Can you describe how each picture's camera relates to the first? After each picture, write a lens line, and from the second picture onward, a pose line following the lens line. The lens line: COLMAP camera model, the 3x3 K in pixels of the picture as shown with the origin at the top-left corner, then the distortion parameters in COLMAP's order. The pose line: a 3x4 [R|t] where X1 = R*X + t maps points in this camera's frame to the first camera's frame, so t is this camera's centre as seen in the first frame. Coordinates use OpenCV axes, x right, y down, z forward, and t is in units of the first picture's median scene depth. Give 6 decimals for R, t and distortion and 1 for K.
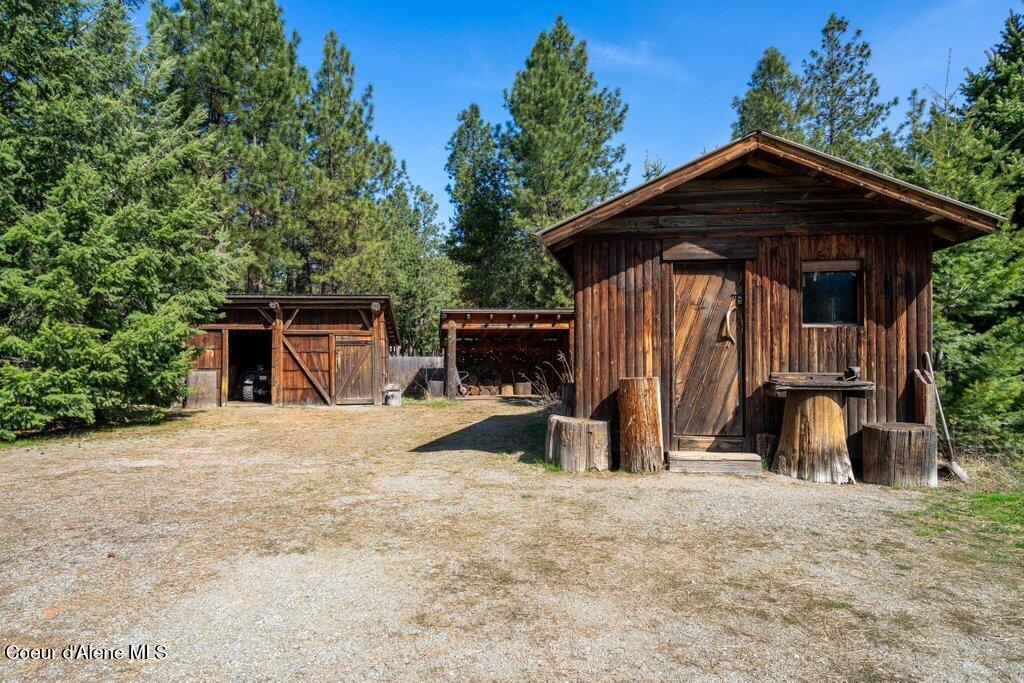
lens RADIAL K [[496.6, 0, 513.1], [0, 496.6, 342.5], [0, 0, 1]] dist [0.030138, 0.002134]
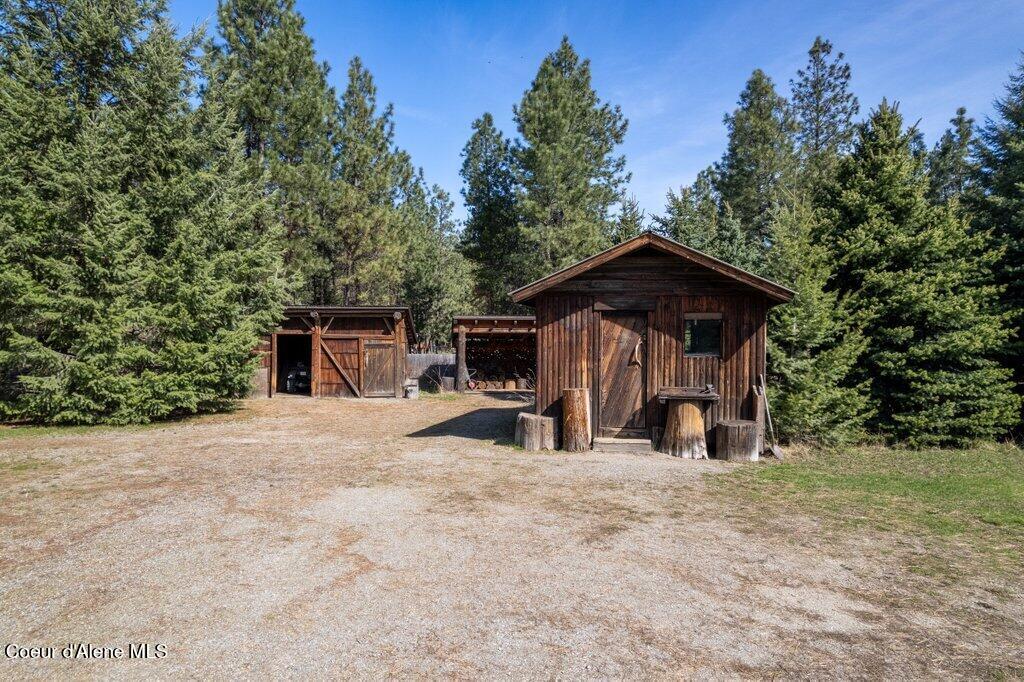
lens RADIAL K [[496.6, 0, 512.1], [0, 496.6, 340.6], [0, 0, 1]] dist [0.030138, 0.002134]
pose [[0.999396, 0.006979, -0.034039, 0.070397], [-0.006296, 0.999777, 0.020136, -0.067006], [0.034172, -0.019910, 0.999218, -0.325695]]
